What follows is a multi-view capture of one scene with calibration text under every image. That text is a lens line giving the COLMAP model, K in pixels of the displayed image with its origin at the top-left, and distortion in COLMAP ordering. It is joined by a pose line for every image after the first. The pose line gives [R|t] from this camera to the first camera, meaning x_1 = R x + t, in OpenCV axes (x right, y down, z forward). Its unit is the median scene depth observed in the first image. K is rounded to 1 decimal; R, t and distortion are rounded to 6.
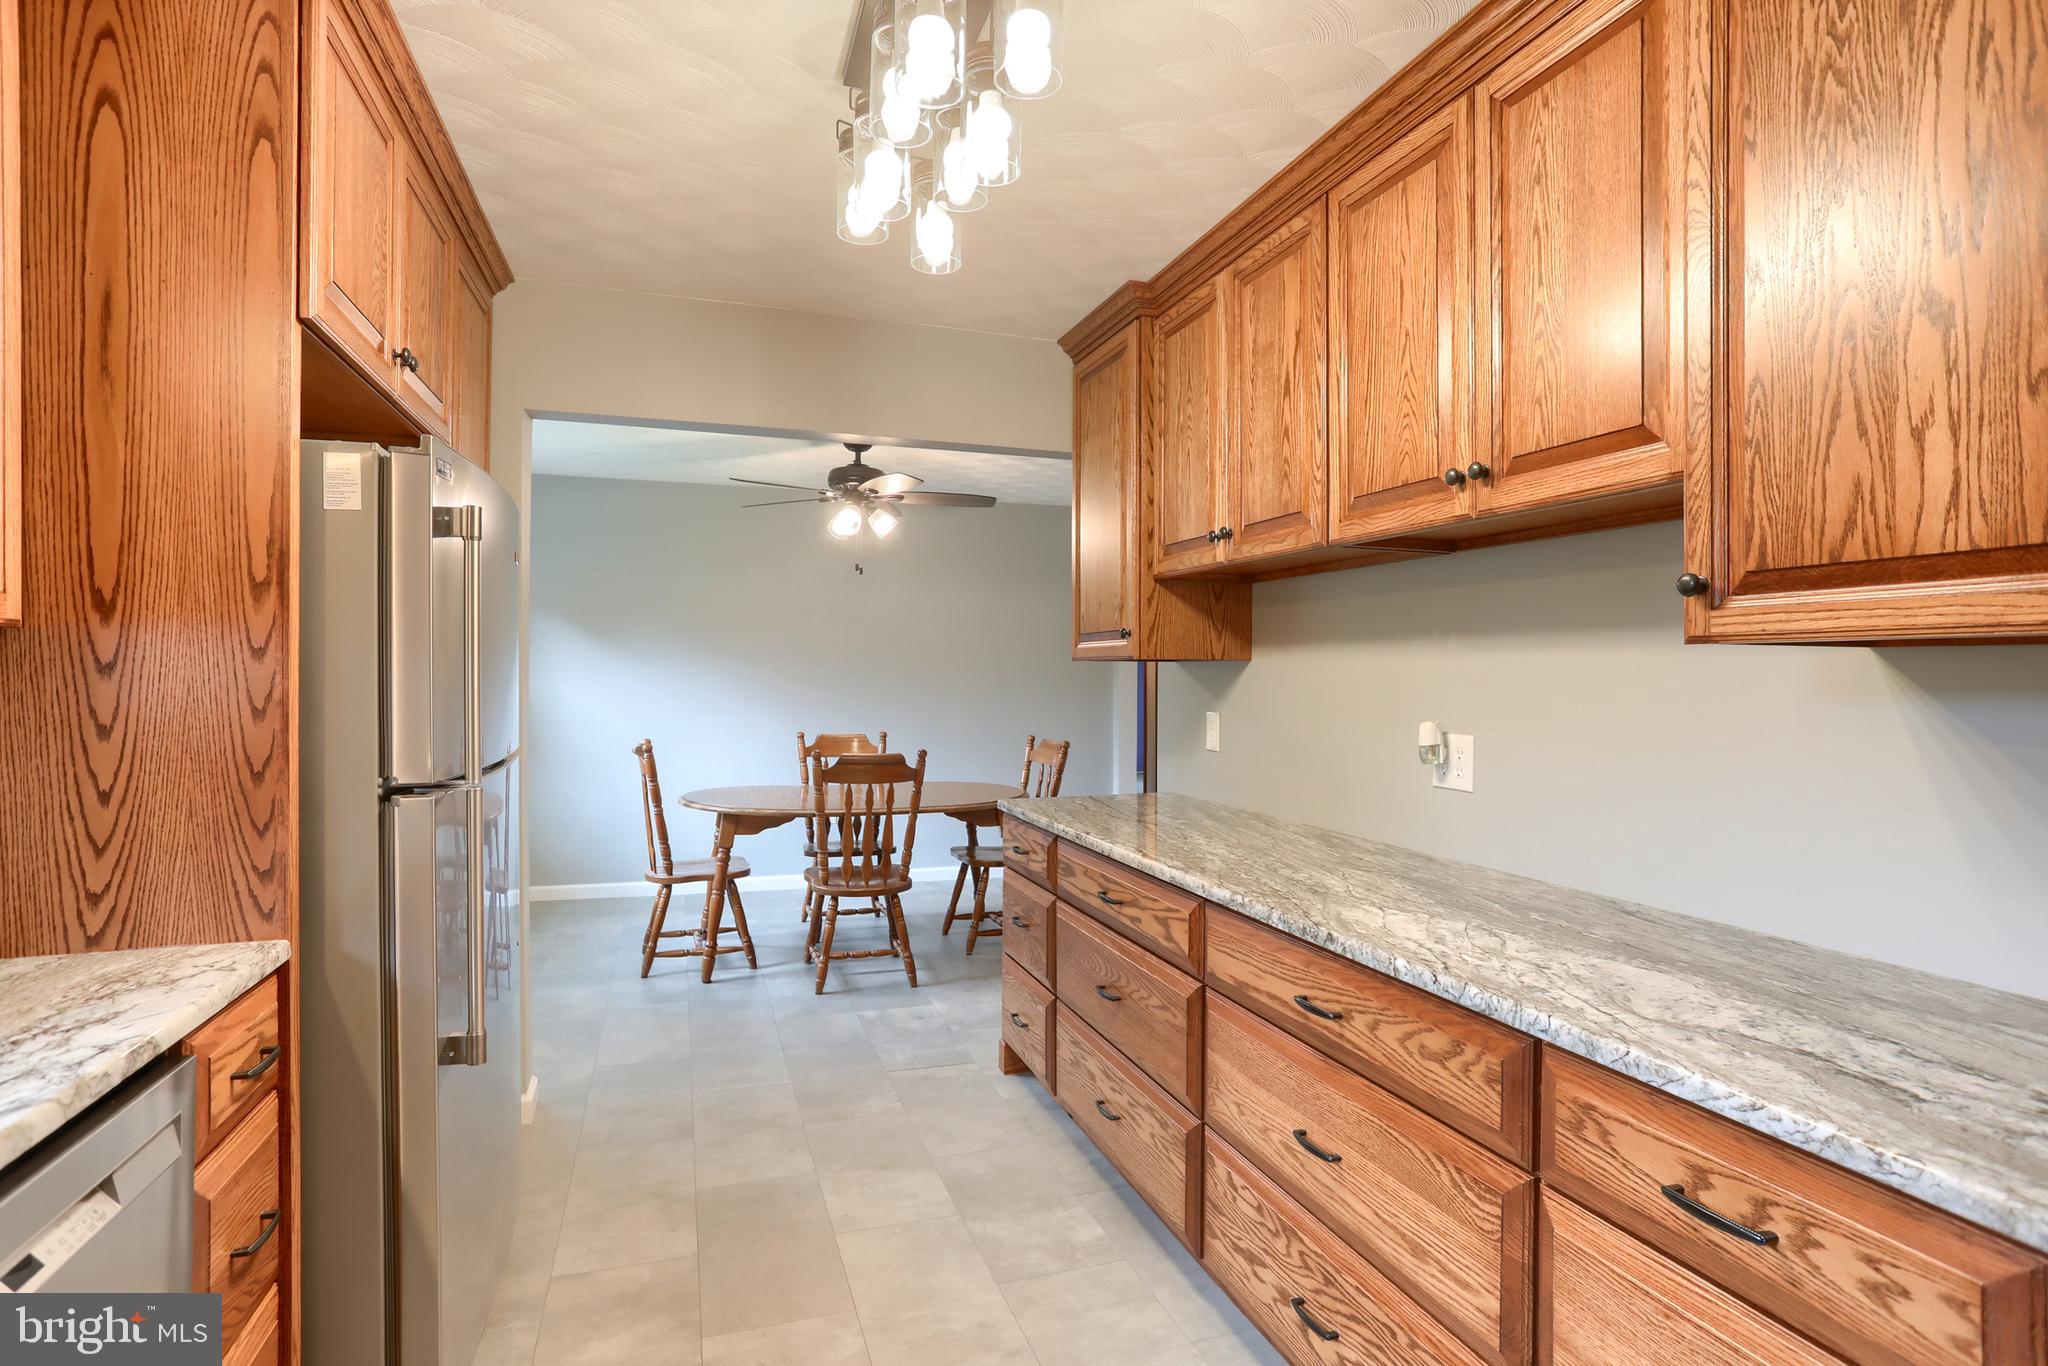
lens RADIAL K [[1032.1, 0, 1040.3], [0, 1032.1, 658.6], [0, 0, 1]] dist [-0.056900, 0.033307]
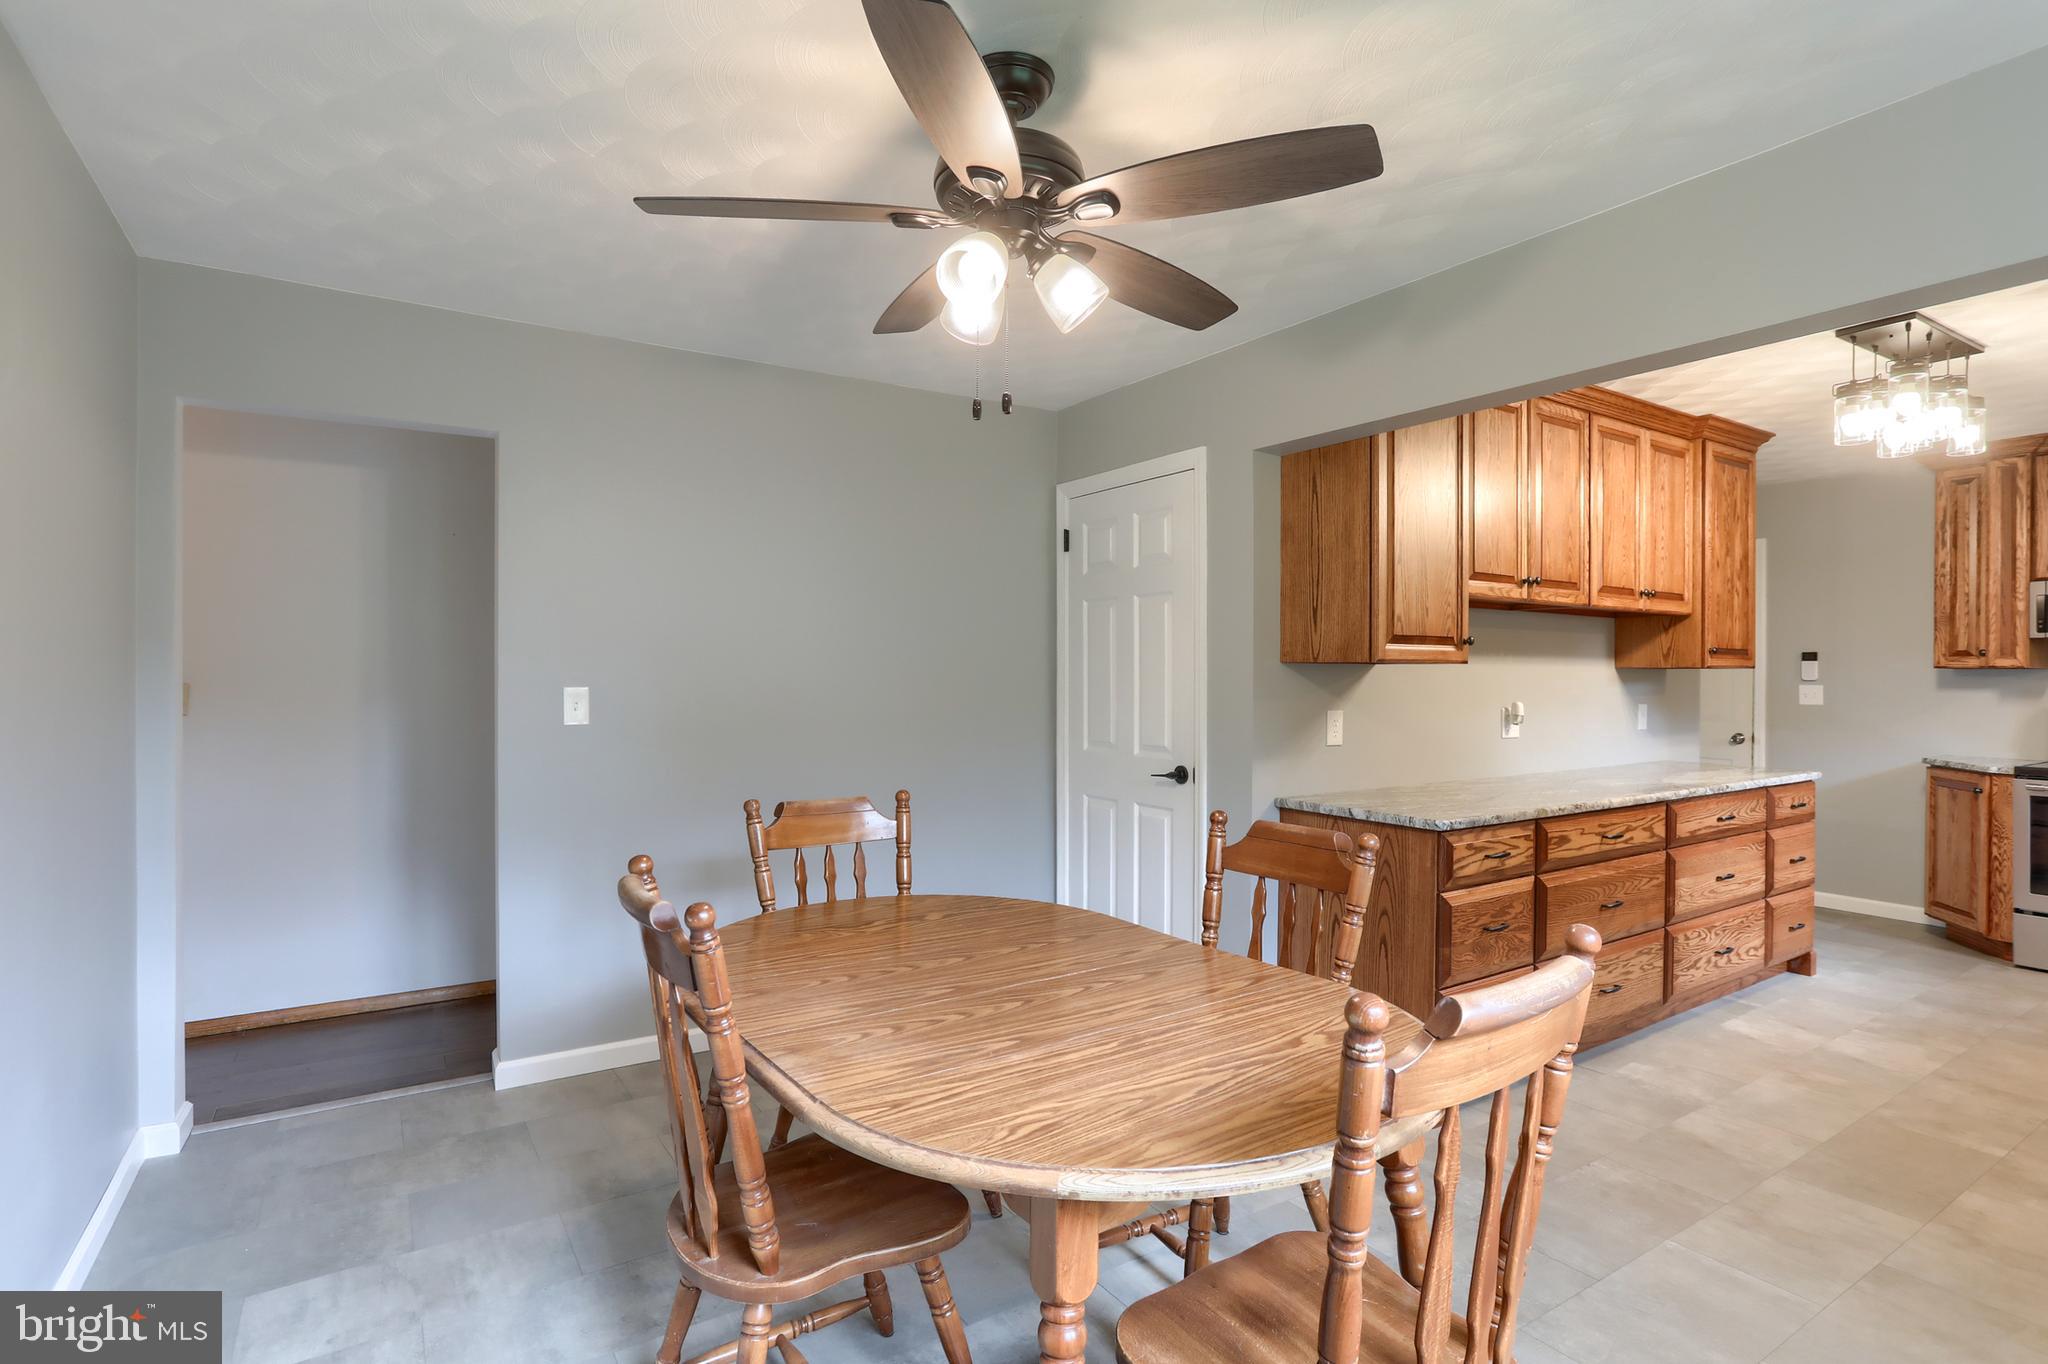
lens RADIAL K [[1032.1, 0, 1040.3], [0, 1032.1, 657.6], [0, 0, 1]] dist [-0.056900, 0.033307]
pose [[-0.263328, 0.027673, 0.964309, -1.149013], [-0.022076, 0.999154, -0.034701, 0.056549], [-0.964454, -0.030426, -0.262494, 2.270151]]
